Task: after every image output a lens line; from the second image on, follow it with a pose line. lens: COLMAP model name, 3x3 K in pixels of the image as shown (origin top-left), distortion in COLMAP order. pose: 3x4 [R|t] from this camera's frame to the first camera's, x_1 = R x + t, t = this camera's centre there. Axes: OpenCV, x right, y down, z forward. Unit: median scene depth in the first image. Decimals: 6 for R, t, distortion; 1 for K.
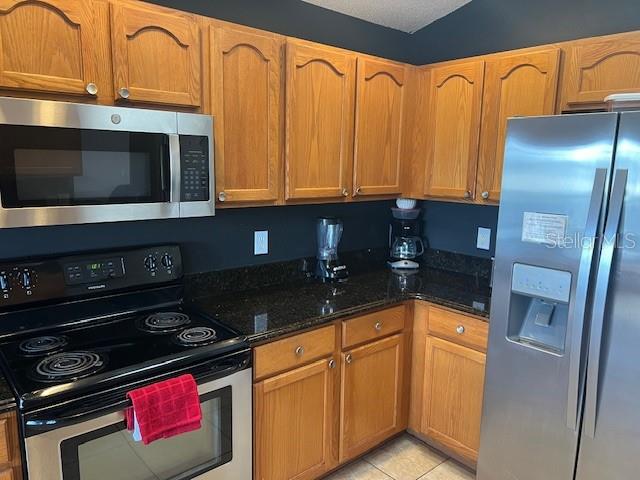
lens RADIAL K [[474.7, 0, 323.7], [0, 474.7, 238.8], [0, 0, 1]] dist [0.002736, -0.009343]
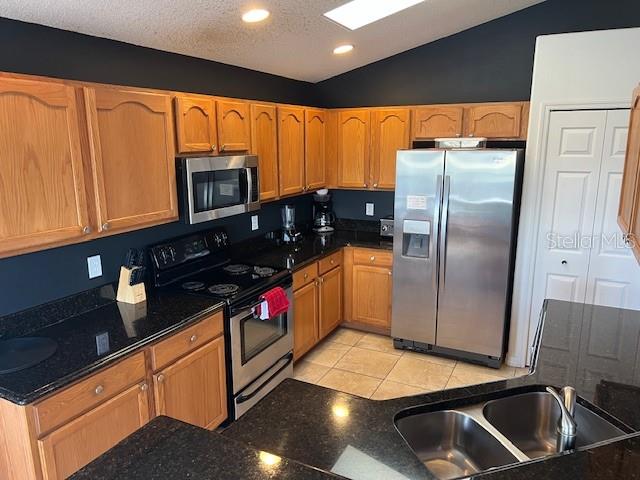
lens RADIAL K [[474.7, 0, 317.3], [0, 474.7, 245.4], [0, 0, 1]] dist [0.002736, -0.009343]
pose [[0.927670, -0.107455, 0.357606, -0.557761], [0.084750, 0.993296, 0.078618, -0.026776], [-0.363657, -0.042625, 0.930557, -0.639707]]
